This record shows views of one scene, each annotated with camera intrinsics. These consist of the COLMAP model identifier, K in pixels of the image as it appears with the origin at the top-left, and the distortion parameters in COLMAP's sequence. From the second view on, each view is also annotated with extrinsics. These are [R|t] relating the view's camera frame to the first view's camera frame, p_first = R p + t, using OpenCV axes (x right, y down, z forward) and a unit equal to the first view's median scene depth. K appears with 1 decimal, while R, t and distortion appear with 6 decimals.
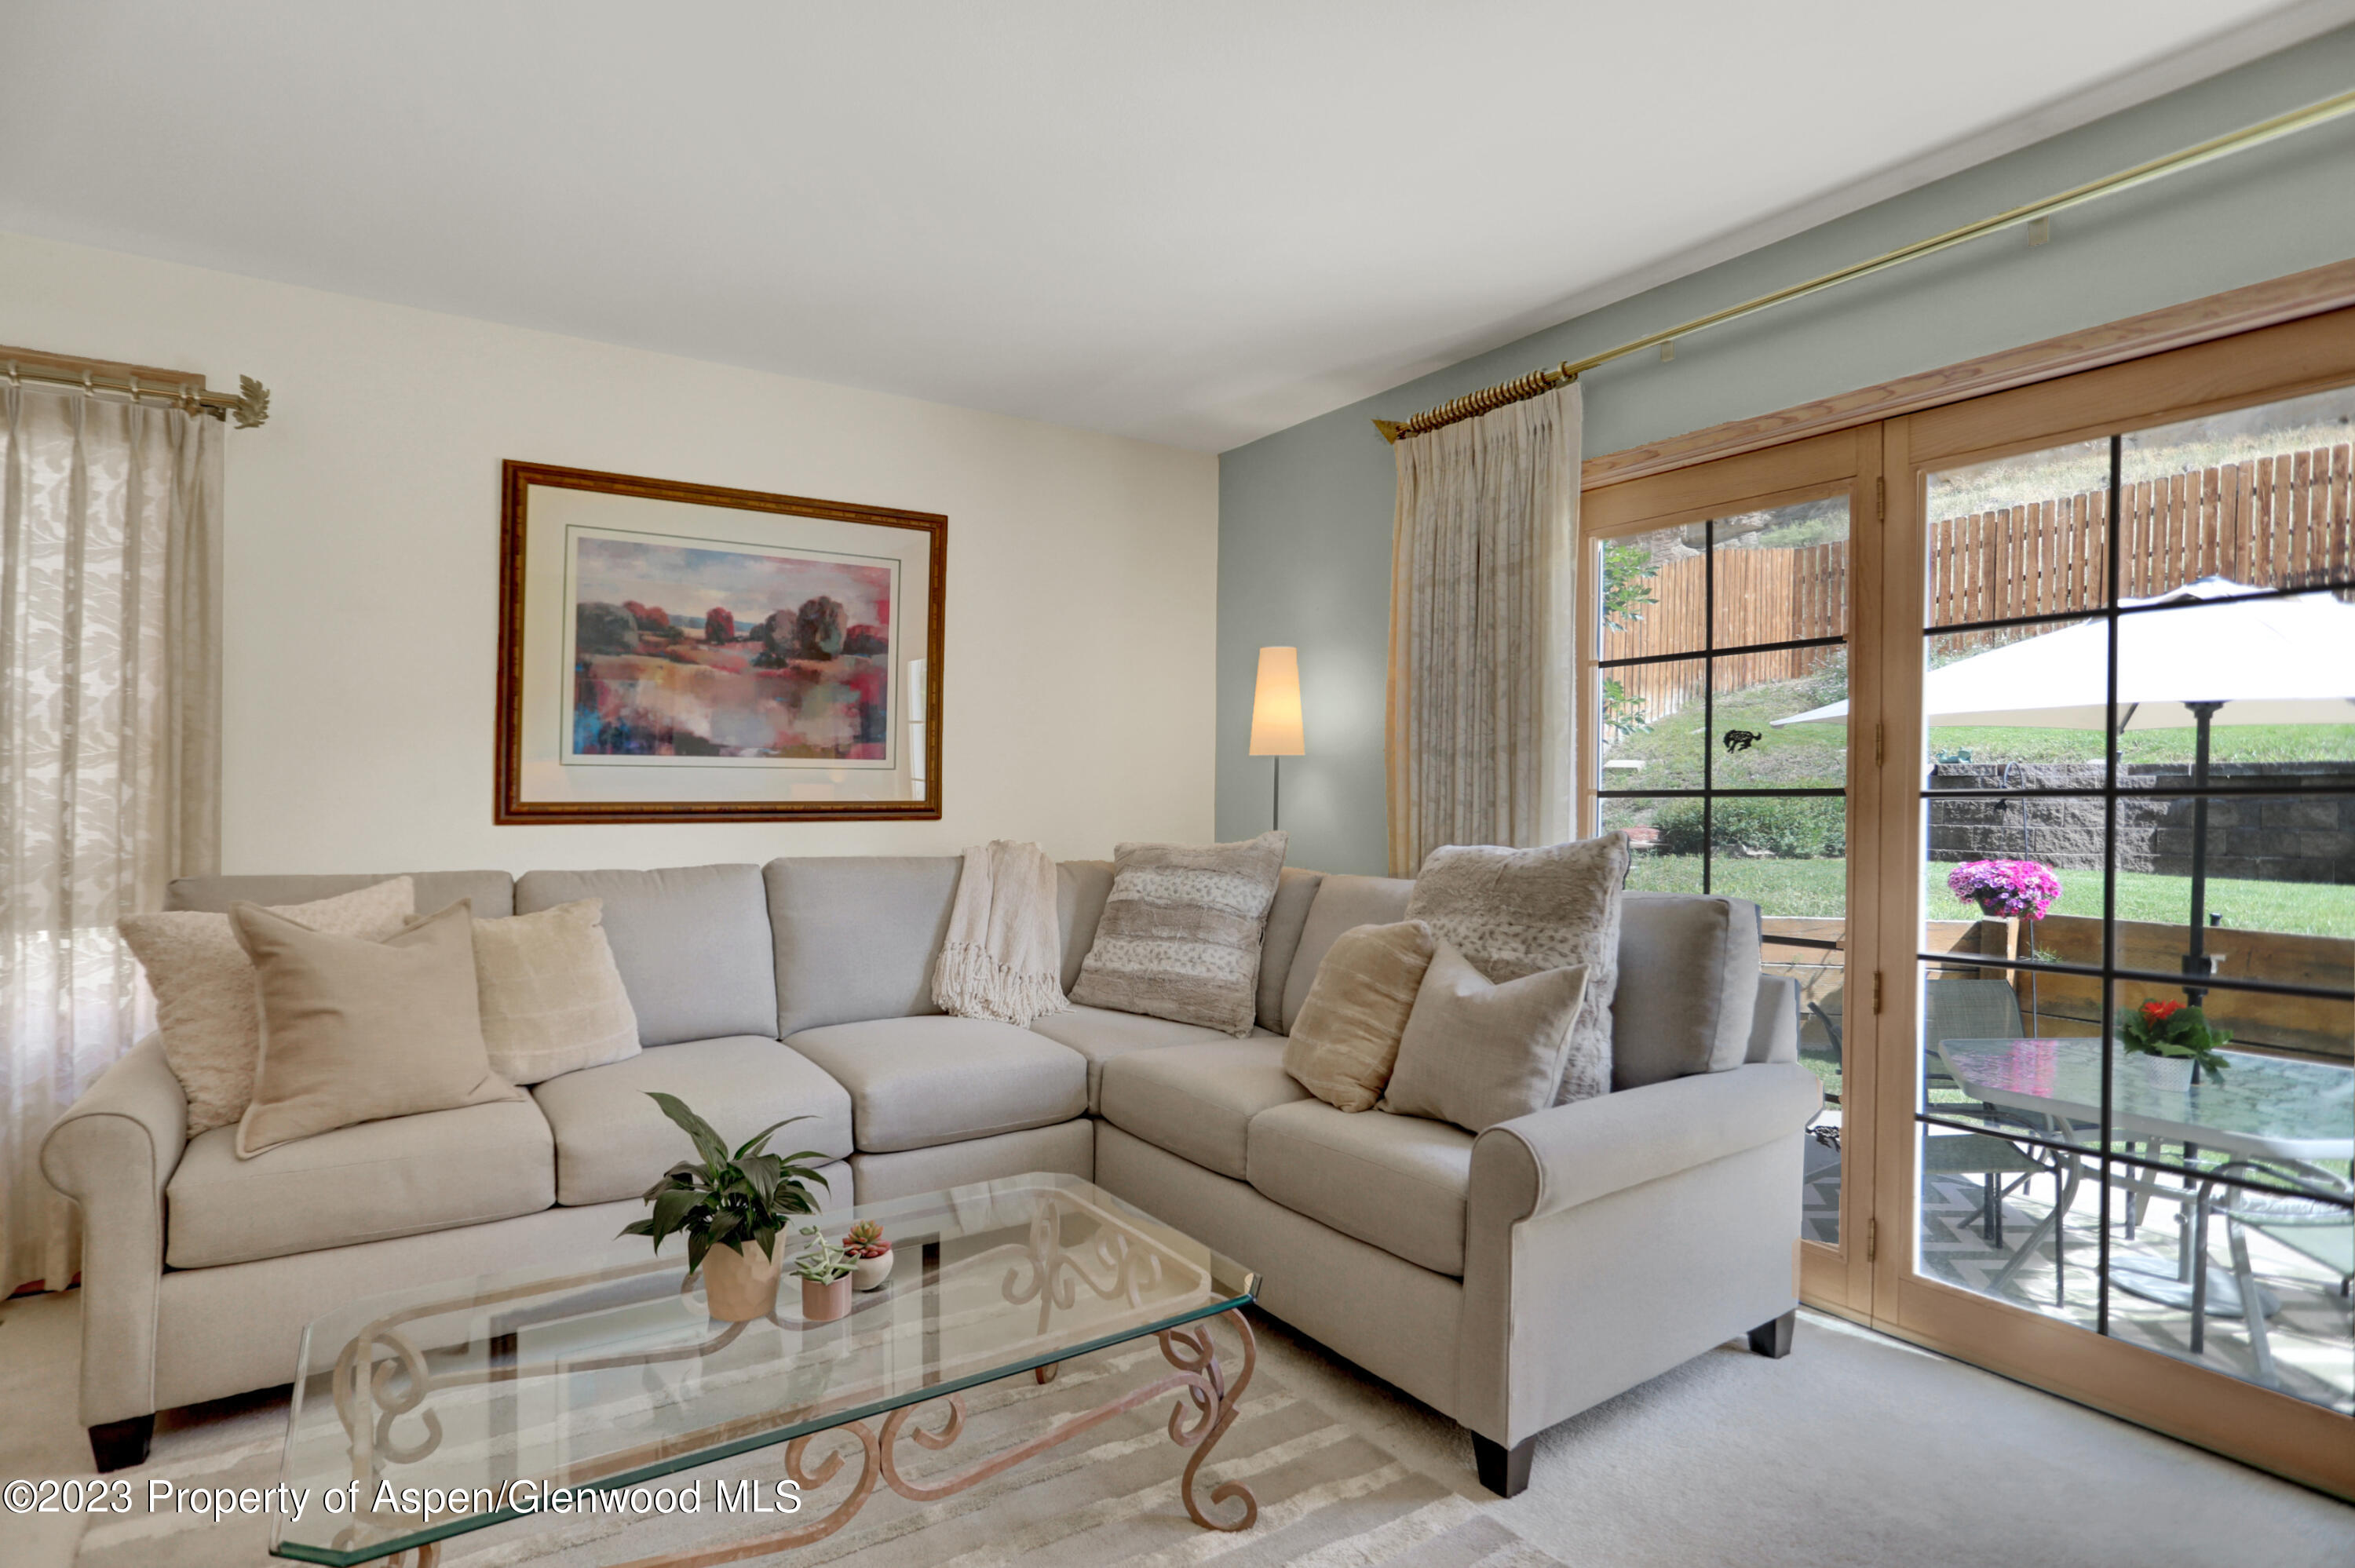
lens RADIAL K [[1184.2, 0, 1180.4], [0, 1184.2, 764.2], [0, 0, 1]] dist [-0.069240, 0.025628]
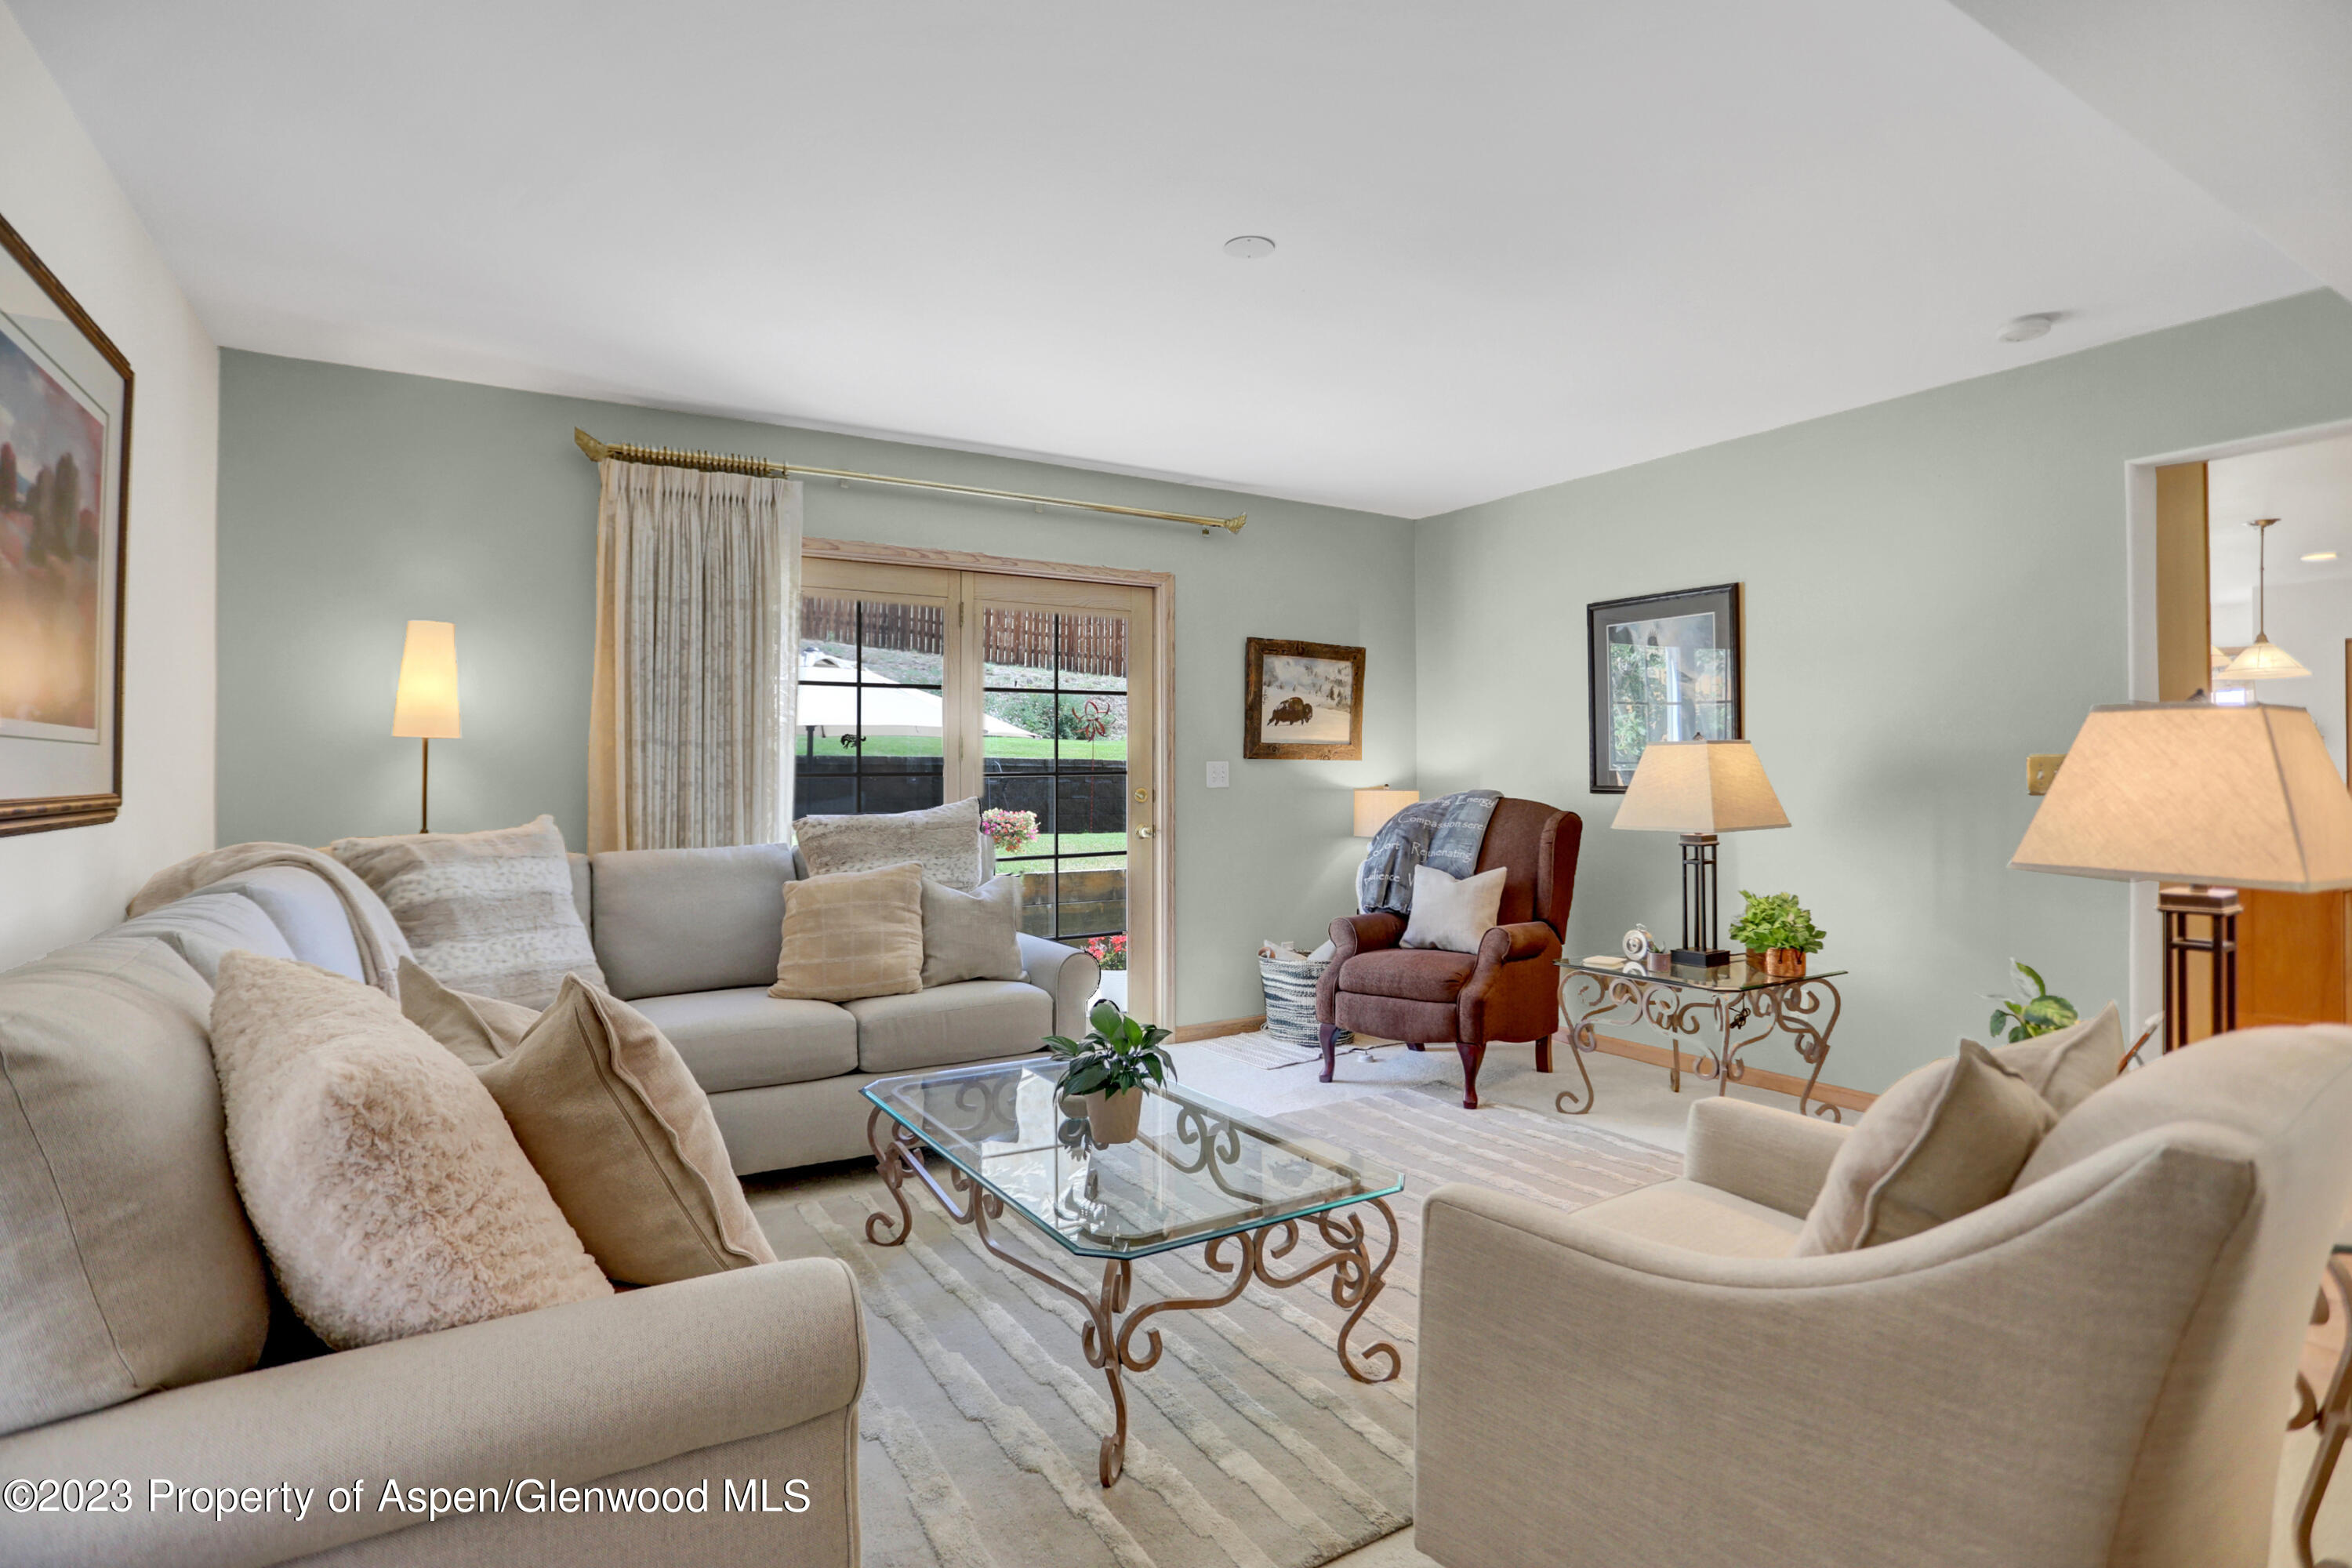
lens RADIAL K [[1182.9, 0, 1178.9], [0, 1182.9, 764.2], [0, 0, 1]] dist [-0.069240, 0.025628]
pose [[0.043445, 0.011196, 0.998993, -0.927727], [-0.014890, 0.999833, -0.010557, 0.015777], [-0.998945, -0.014416, 0.043604, 0.437312]]
